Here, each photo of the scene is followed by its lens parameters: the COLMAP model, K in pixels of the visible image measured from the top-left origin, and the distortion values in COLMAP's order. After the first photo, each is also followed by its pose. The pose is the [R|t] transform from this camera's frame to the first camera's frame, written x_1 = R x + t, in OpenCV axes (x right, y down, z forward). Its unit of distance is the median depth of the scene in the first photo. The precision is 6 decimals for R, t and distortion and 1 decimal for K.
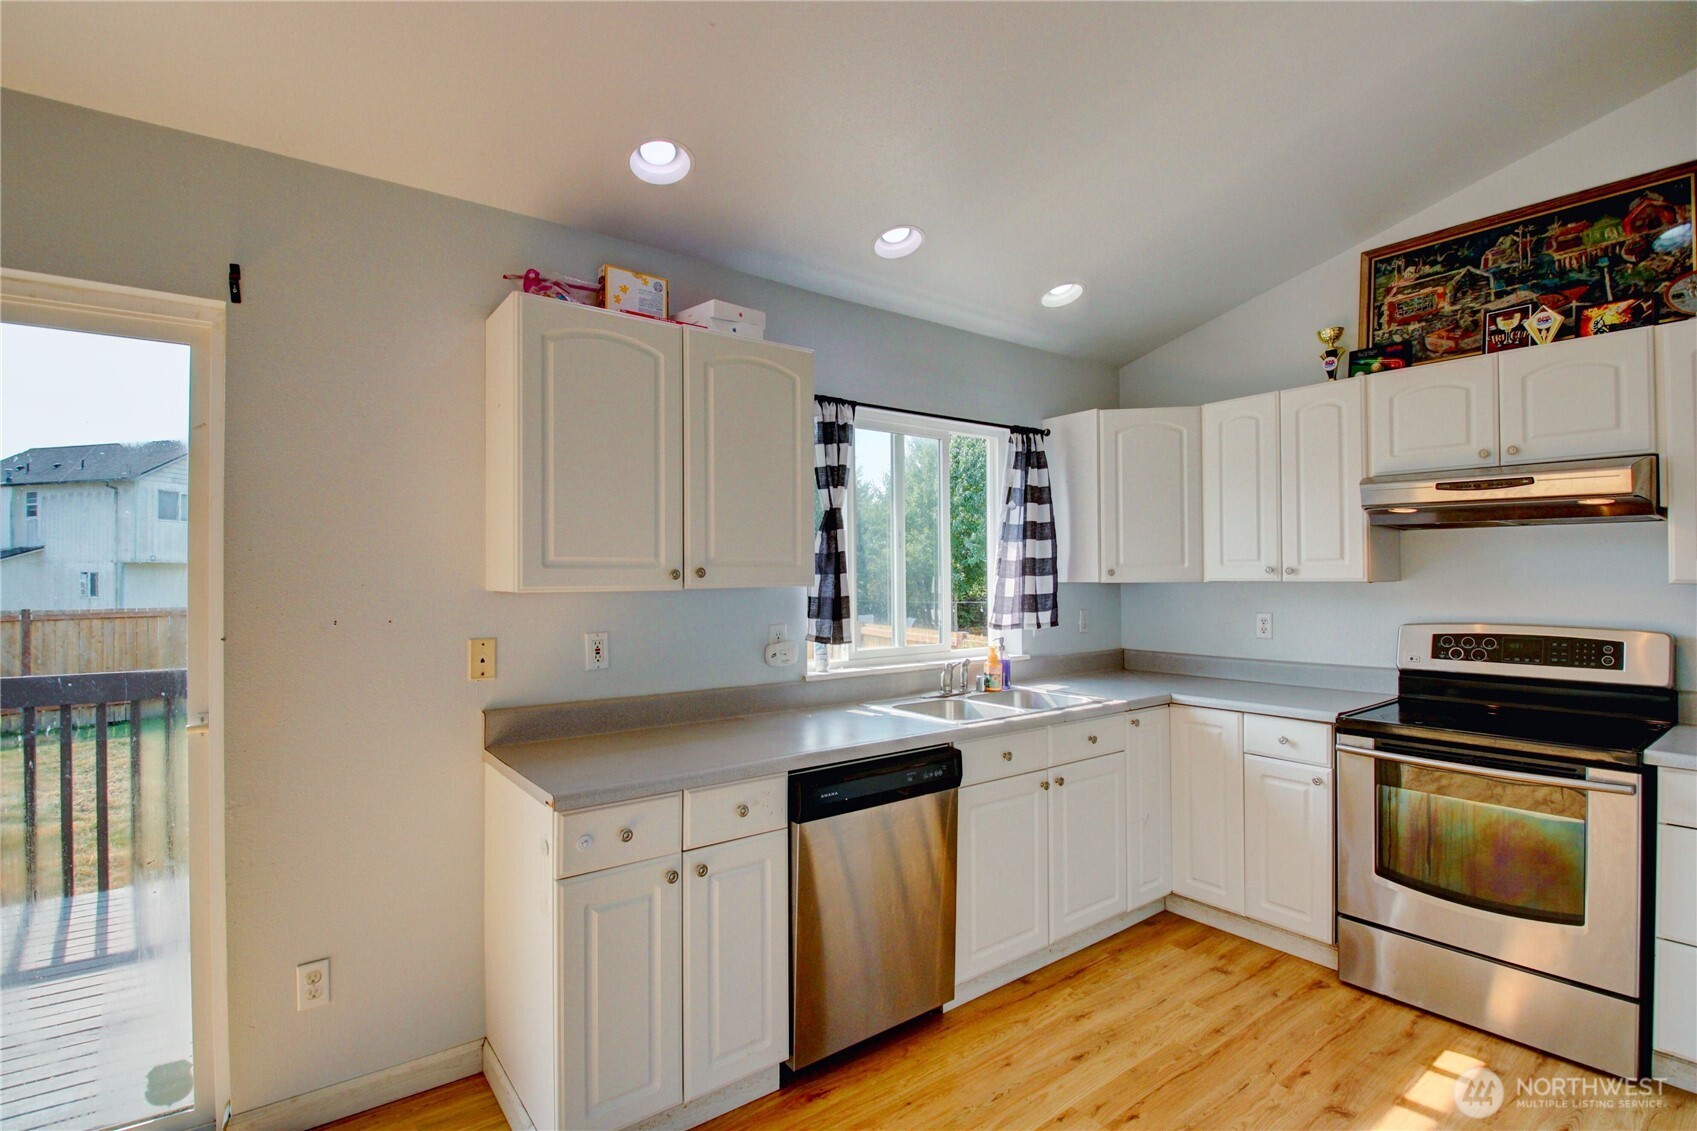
lens RADIAL K [[793.5, 0, 840.2], [0, 793.5, 572.1], [0, 0, 1]] dist [0.000584, -0.015553]
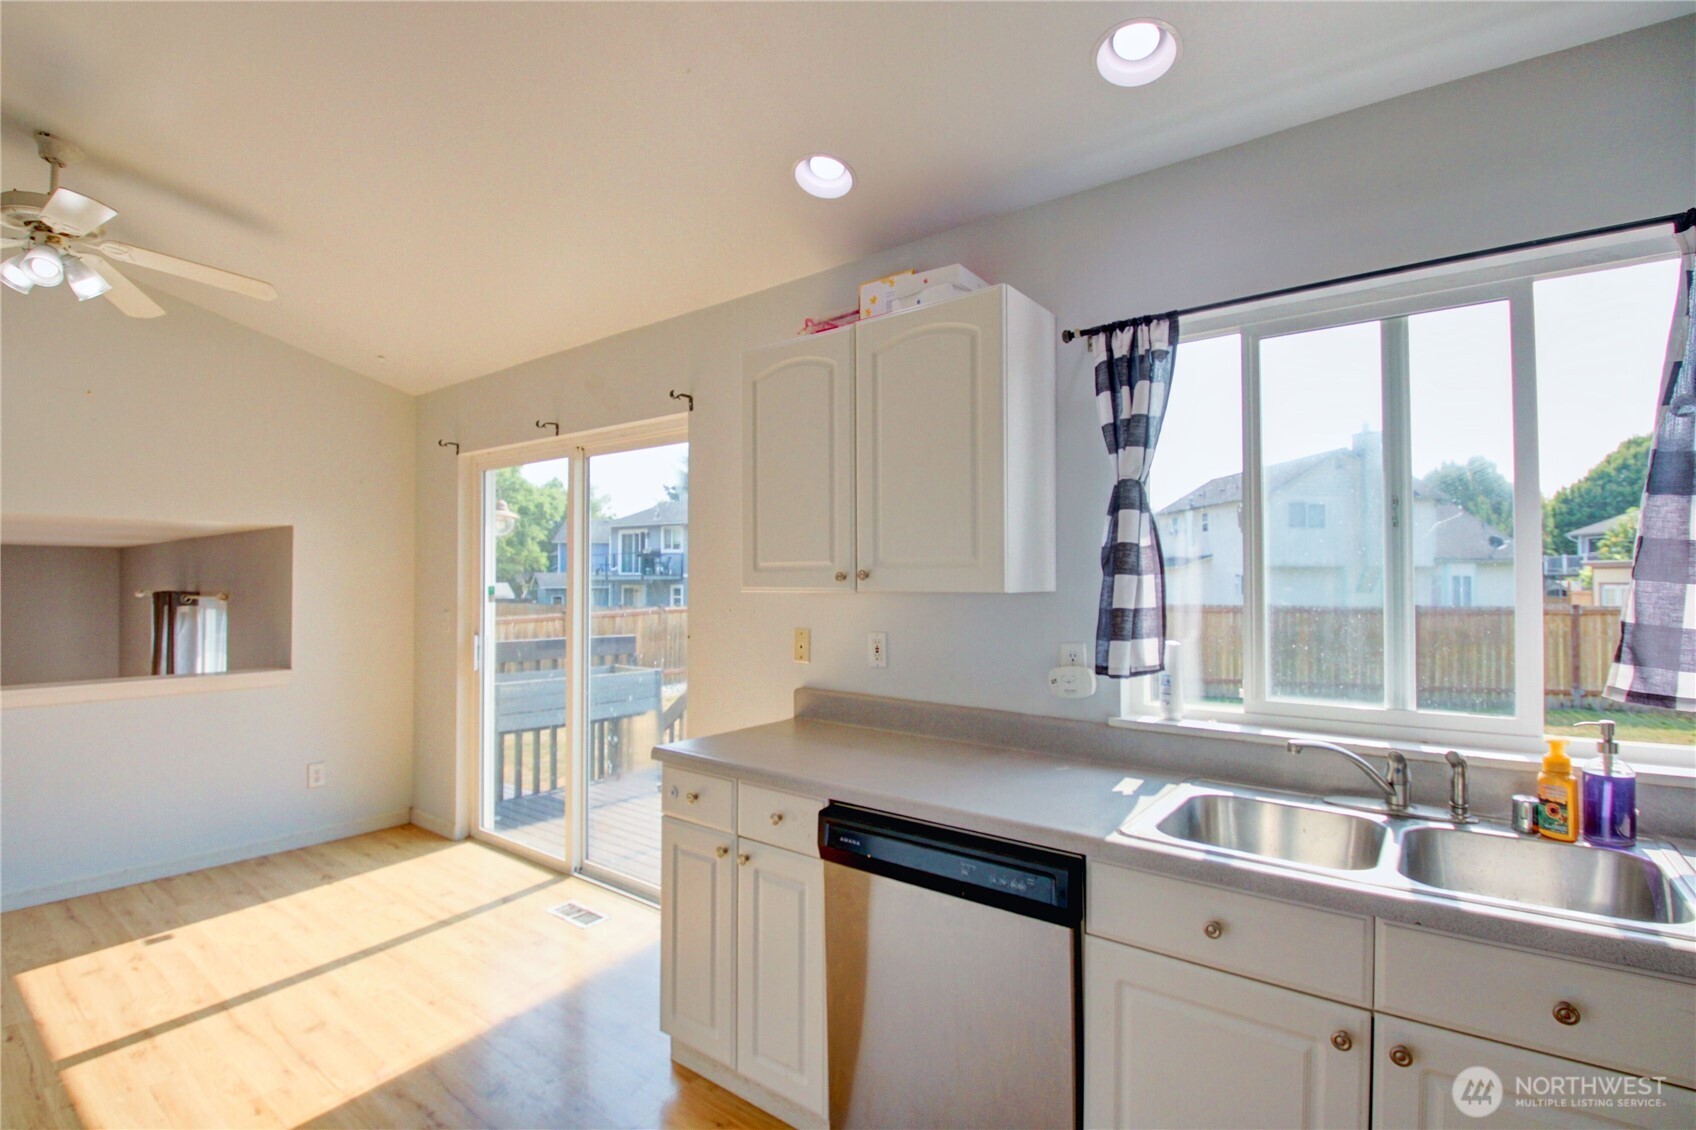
lens RADIAL K [[789.5, 0, 837.6], [0, 789.5, 571.2], [0, 0, 1]] dist [-0.003184, -0.015515]
pose [[0.261741, -0.008692, -0.965099, 0.583597], [0.006000, 0.999955, -0.007378, 0.002260], [0.965119, -0.003859, 0.261782, 0.574271]]
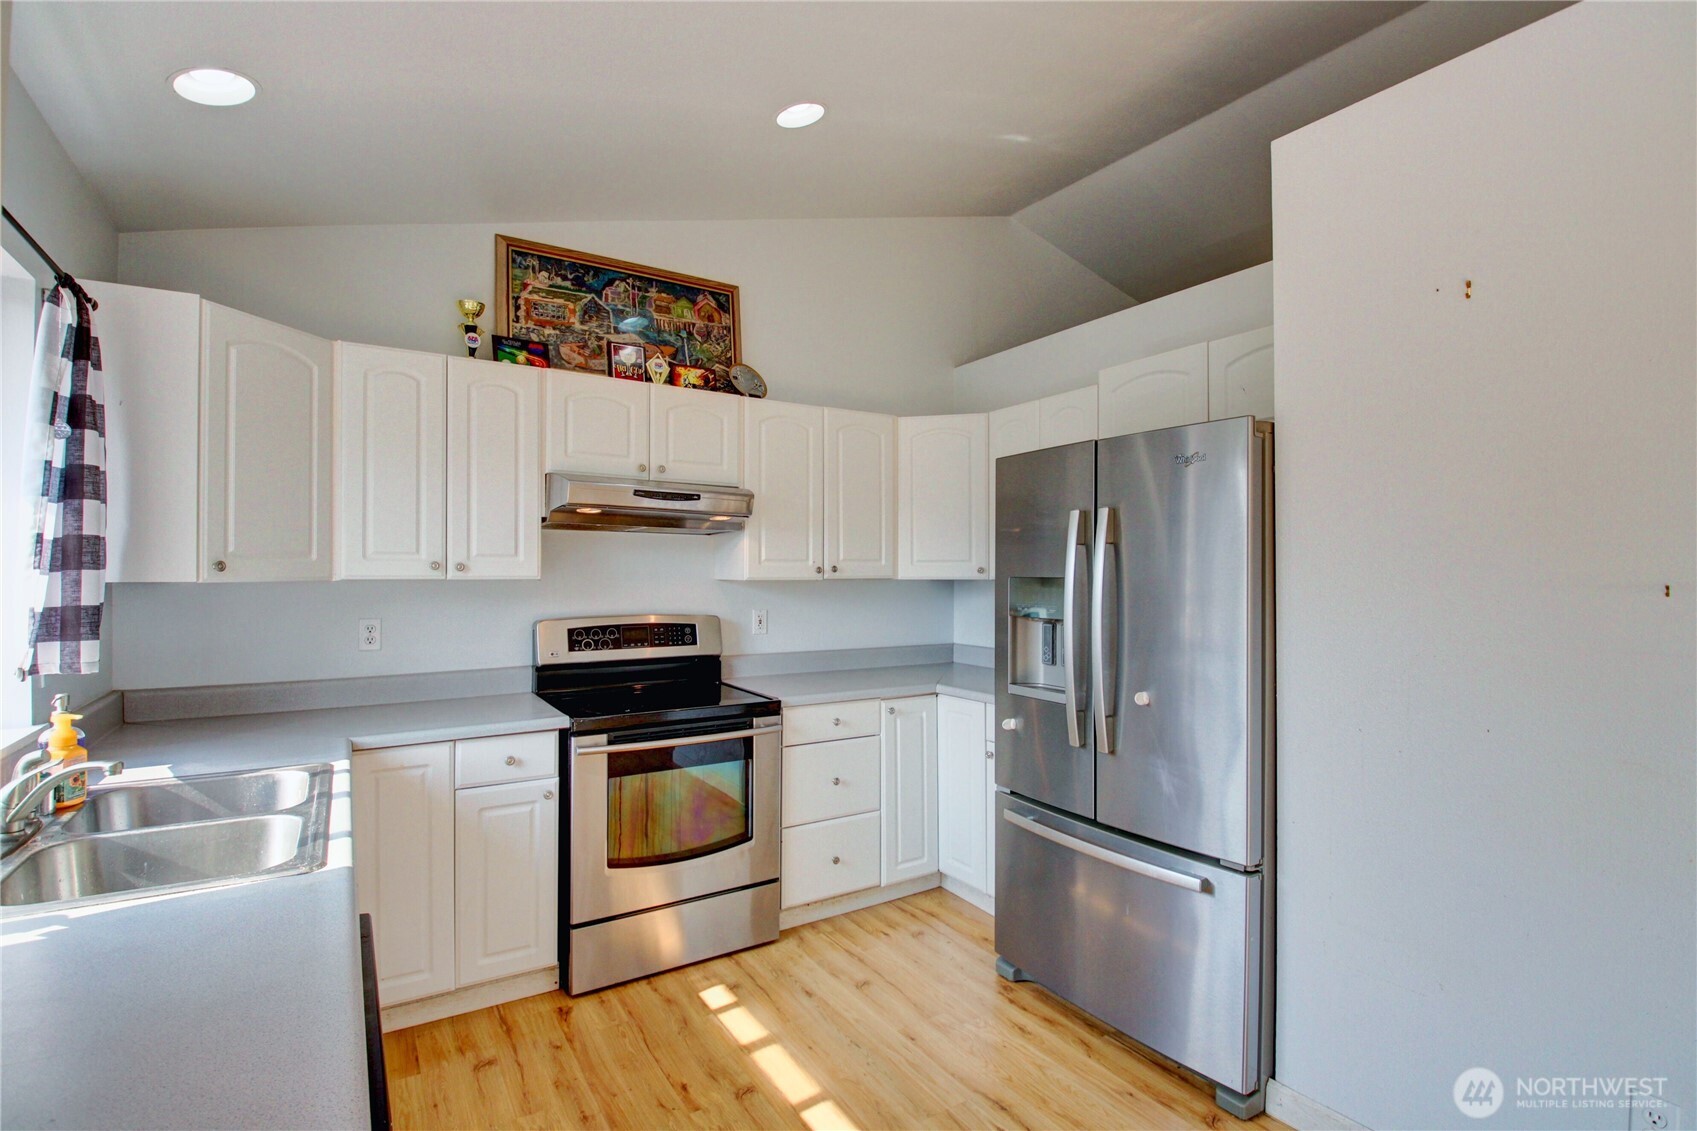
lens RADIAL K [[786.4, 0, 846.2], [0, 786.4, 570.8], [0, 0, 1]] dist [0.029570, -0.037378]
pose [[0.086923, 0.007273, 0.996189, -0.281576], [-0.010382, 0.999926, -0.006395, 0.003987], [-0.996161, -0.009787, 0.086992, 0.555574]]
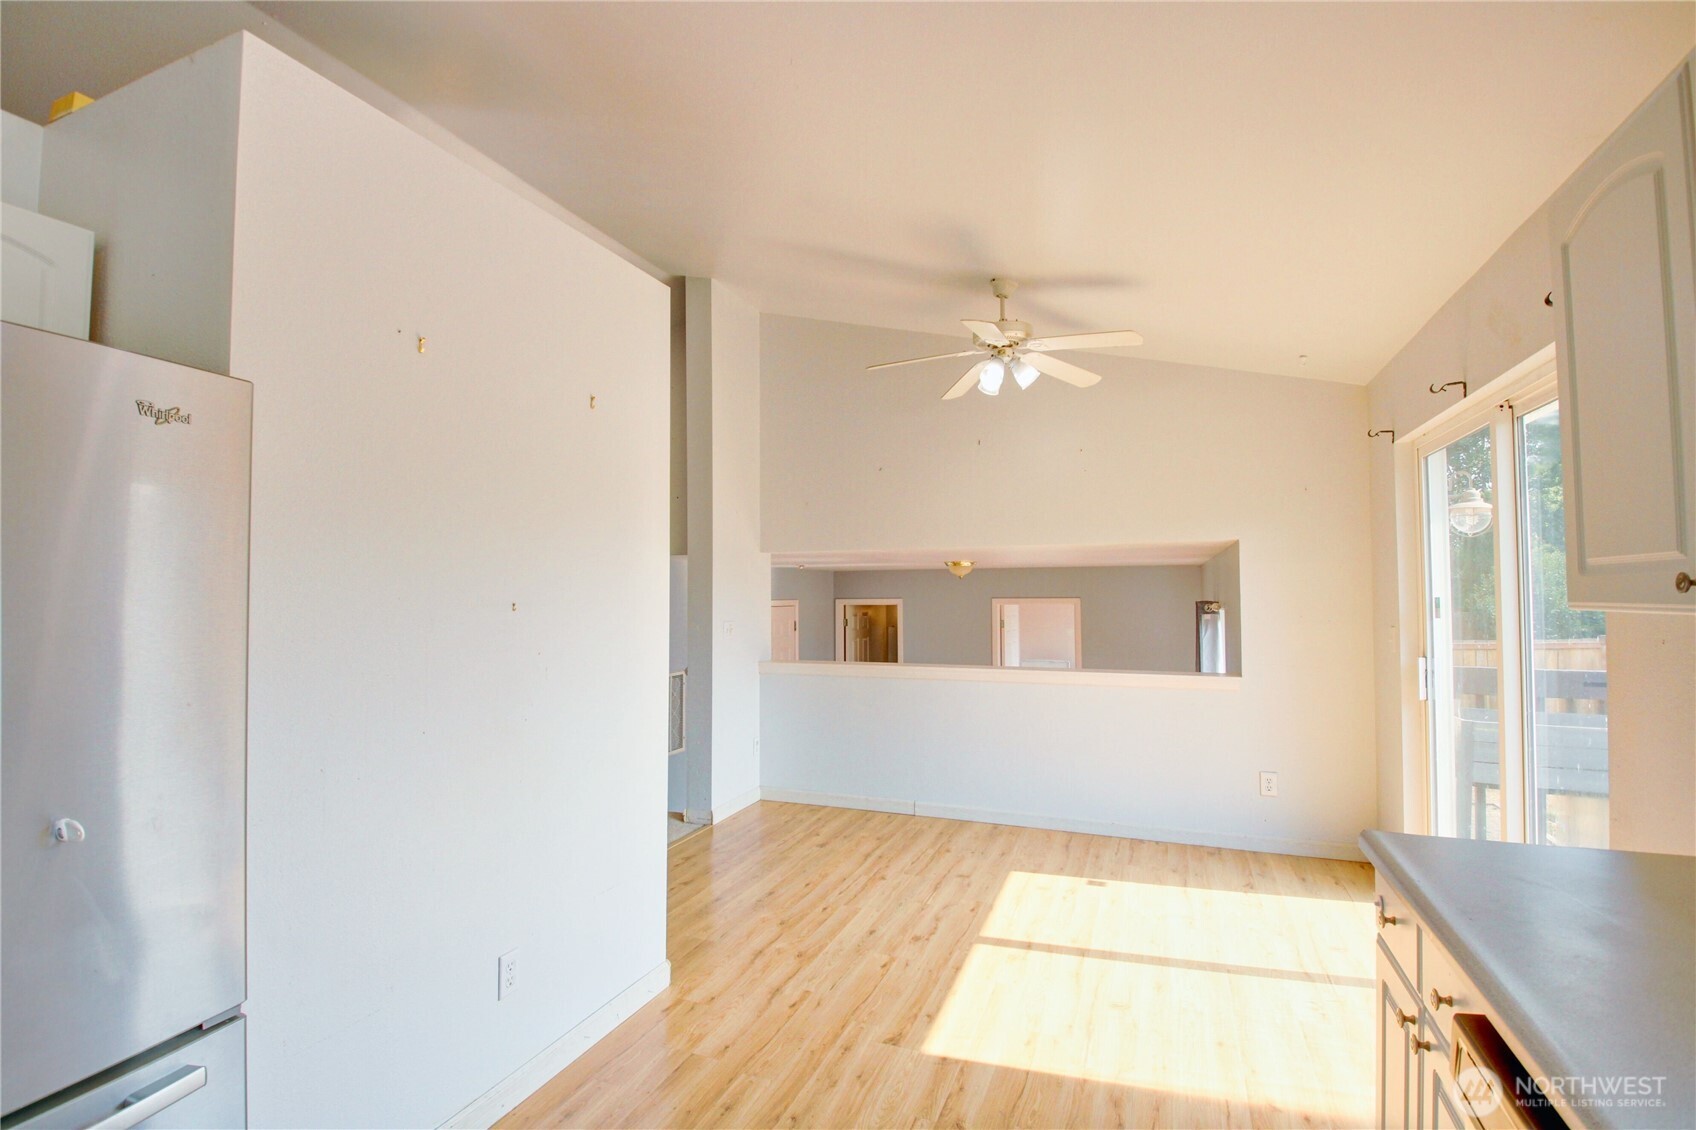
lens RADIAL K [[785.9, 0, 845.7], [0, 785.9, 570.3], [0, 0, 1]] dist [0.029570, -0.037378]
pose [[-0.852901, -0.008268, -0.522008, 0.377429], [0.012309, 0.999278, -0.035939, 0.006907], [0.521928, -0.037077, -0.852183, 0.885138]]
